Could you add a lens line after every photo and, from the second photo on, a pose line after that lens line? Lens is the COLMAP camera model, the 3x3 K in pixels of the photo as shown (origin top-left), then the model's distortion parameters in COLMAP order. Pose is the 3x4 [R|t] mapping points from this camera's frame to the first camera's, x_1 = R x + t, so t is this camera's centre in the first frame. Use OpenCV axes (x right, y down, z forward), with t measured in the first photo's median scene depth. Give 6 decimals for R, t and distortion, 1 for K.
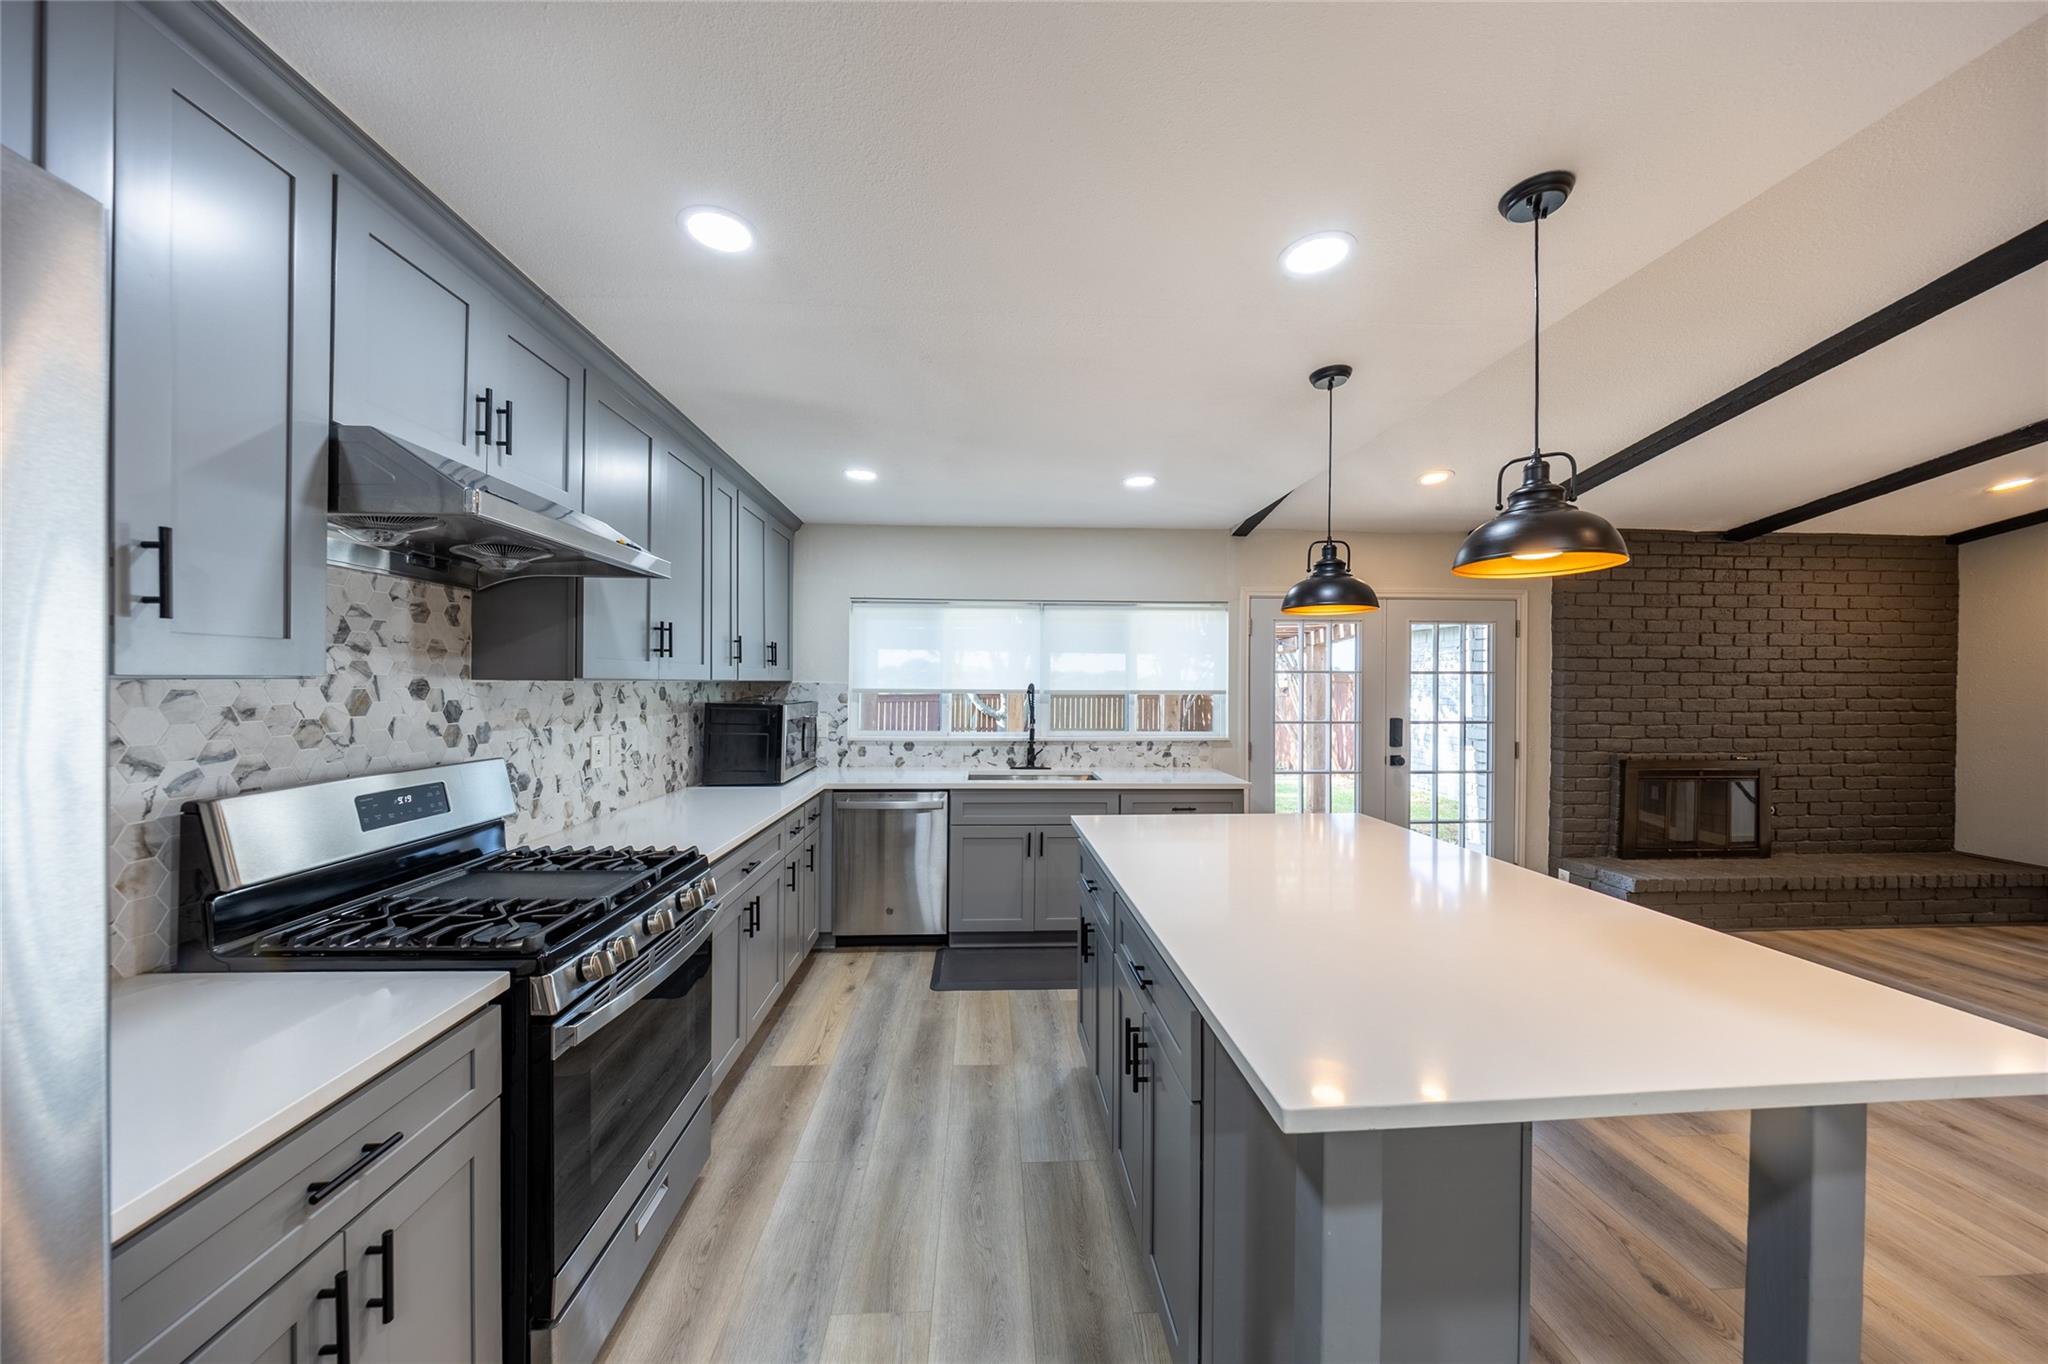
lens RADIAL K [[669.9, 0, 1017.0], [0, 669.9, 685.8], [0, 0, 1]] dist [0.000774, -0.000038]
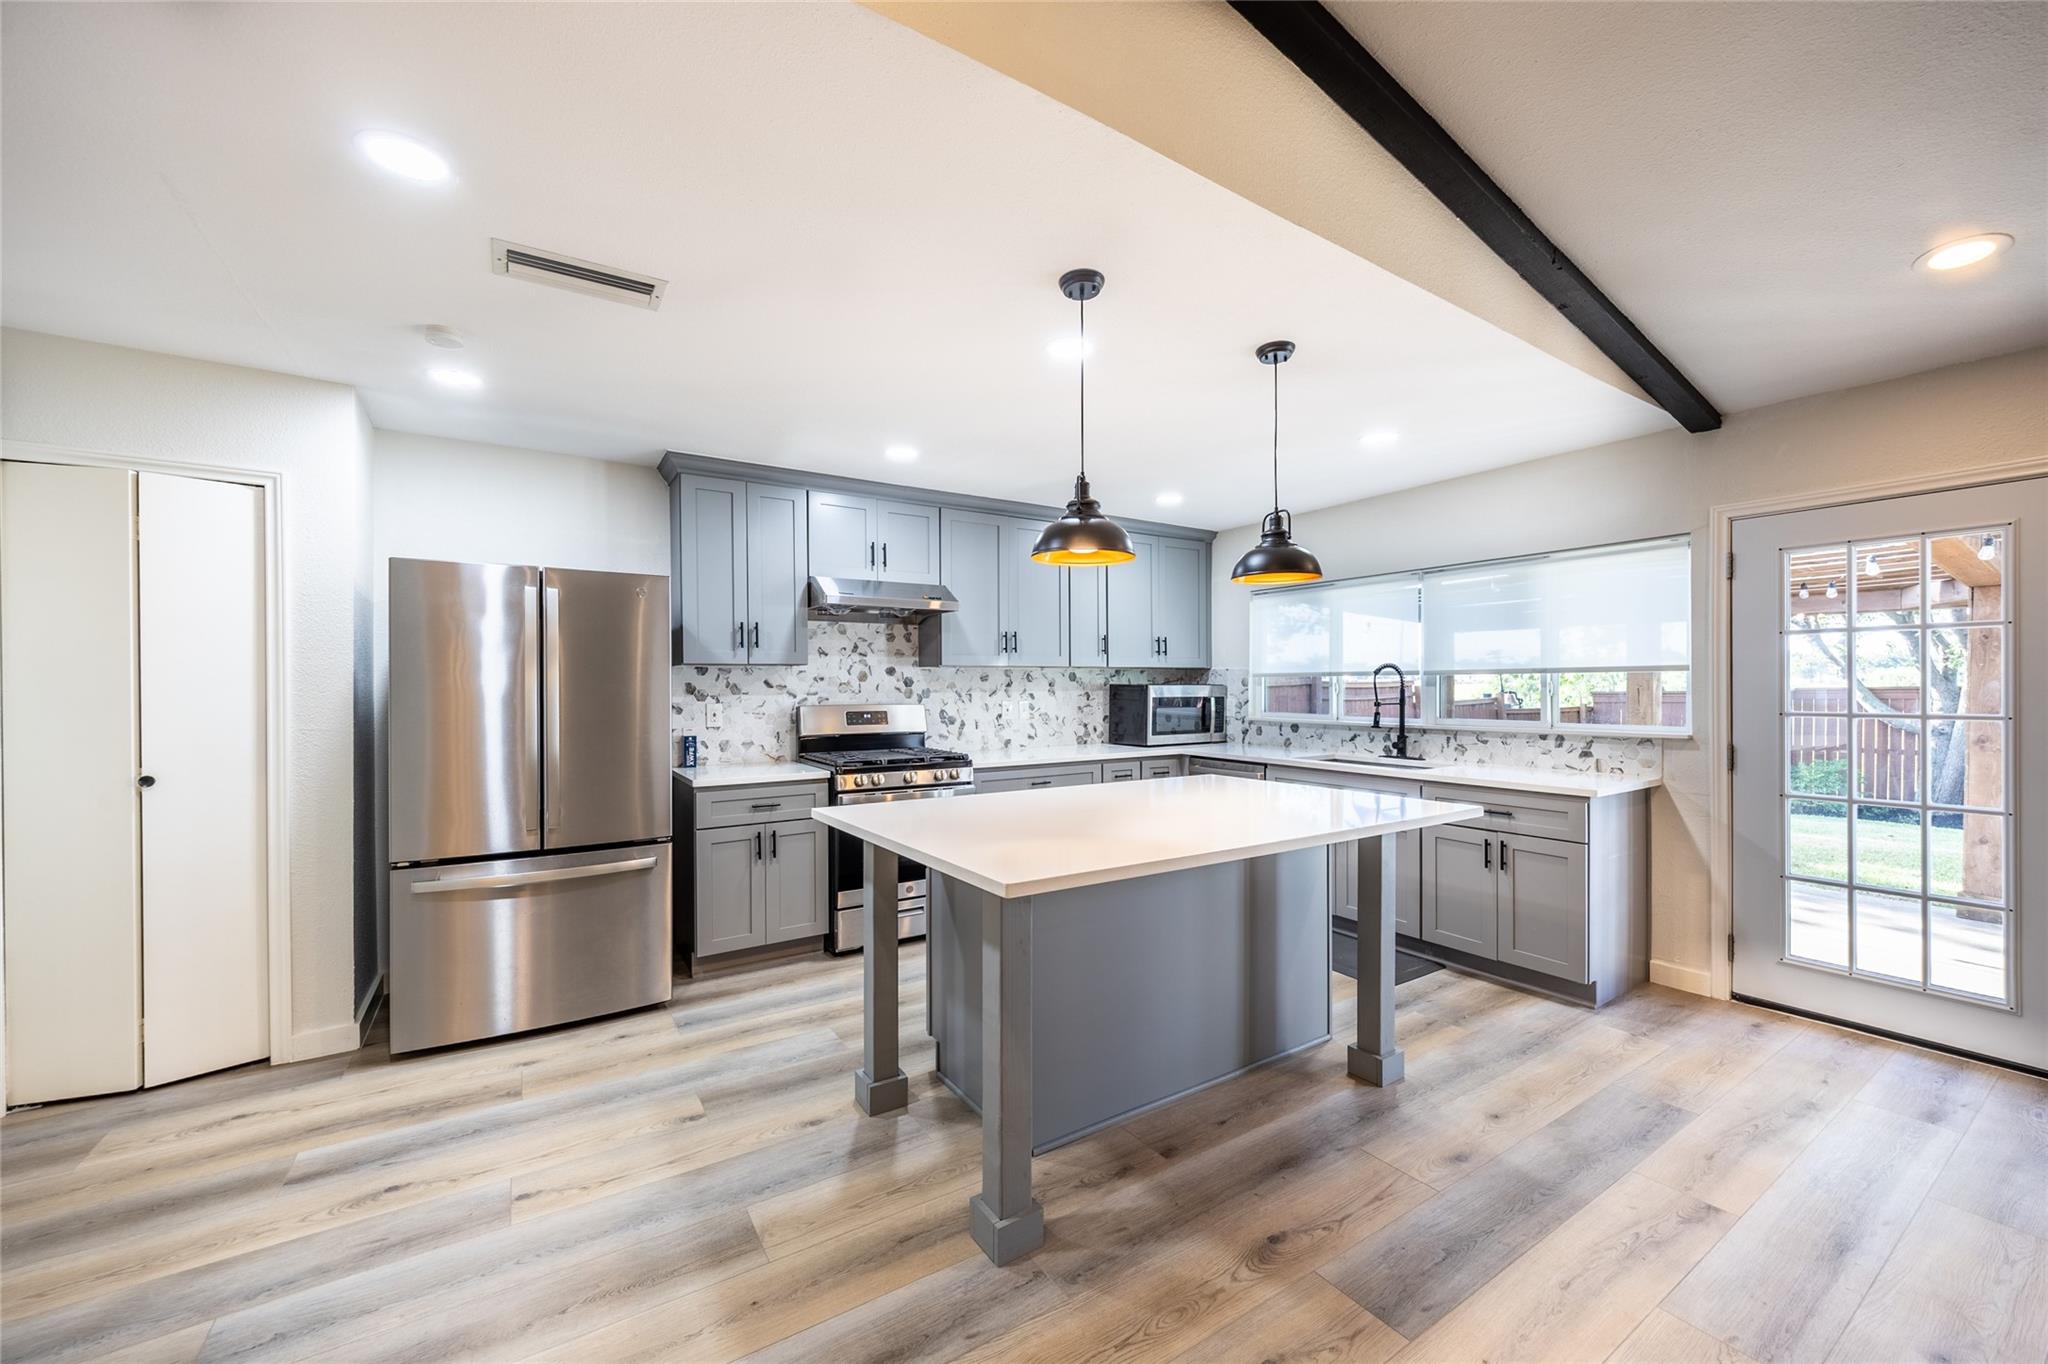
lens RADIAL K [[779.7, 0, 1020.5], [0, 779.7, 691.3], [0, 0, 1]] dist [0.001734, 0.000367]
pose [[0.498779, -0.000032, -0.866729, 0.913184], [0.004855, 0.999984, 0.002757, 0.037933], [0.866715, -0.005583, 0.498772, 0.034596]]
